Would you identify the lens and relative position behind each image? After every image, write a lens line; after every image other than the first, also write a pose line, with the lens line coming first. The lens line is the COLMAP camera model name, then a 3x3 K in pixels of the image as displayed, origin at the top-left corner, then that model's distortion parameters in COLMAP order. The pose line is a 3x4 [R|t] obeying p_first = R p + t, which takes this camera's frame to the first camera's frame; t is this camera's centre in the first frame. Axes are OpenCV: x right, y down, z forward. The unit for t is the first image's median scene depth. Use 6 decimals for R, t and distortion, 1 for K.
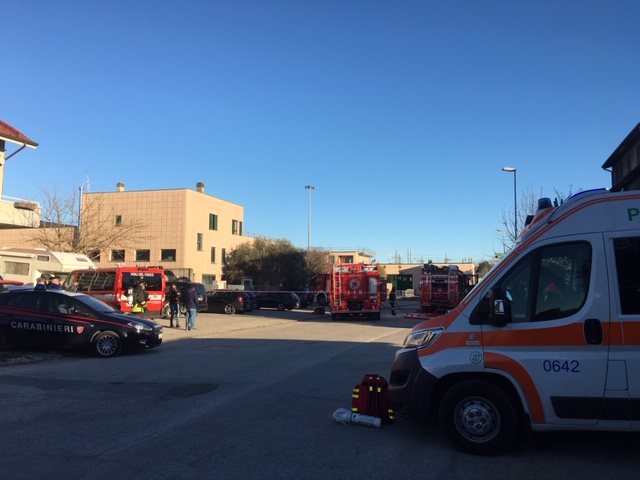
lens RADIAL K [[543.9, 0, 320.0], [0, 543.9, 240.0], [0, 0, 1]] dist [0.089633, -0.118944]
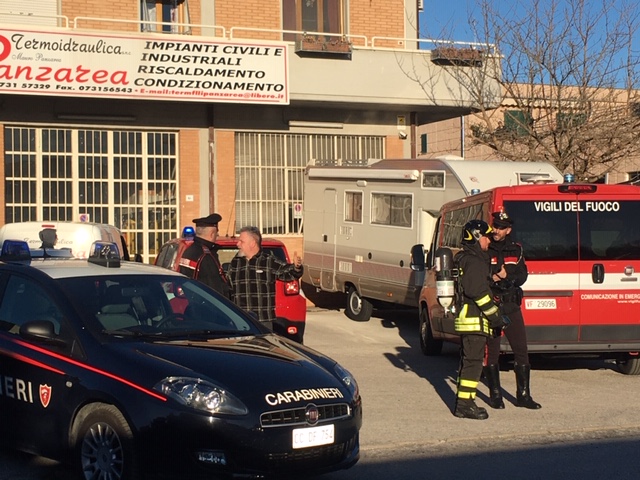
lens RADIAL K [[1250.0, 0, 320.0], [0, 1250.0, 240.0], [0, 0, 1]] dist [0.022133, -0.059582]
pose [[0.685792, -0.031362, -0.727121, 0.049598], [0.082340, 0.996000, 0.034702, 0.027884], [0.723125, -0.083669, 0.685631, 0.257010]]
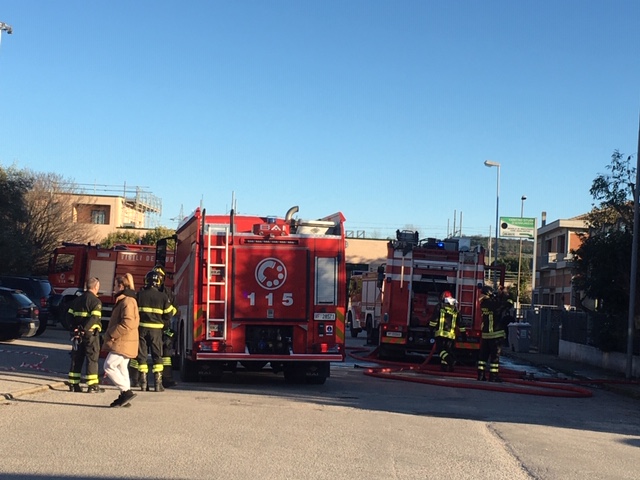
lens RADIAL K [[1250.0, 0, 320.0], [0, 1250.0, 240.0], [0, 0, 1]] dist [0.022133, -0.059582]
pose [[0.965096, 0.055884, 0.255865, -0.081360], [-0.068126, 0.996905, 0.039230, 0.024154], [-0.252881, -0.055292, 0.965916, 0.225361]]
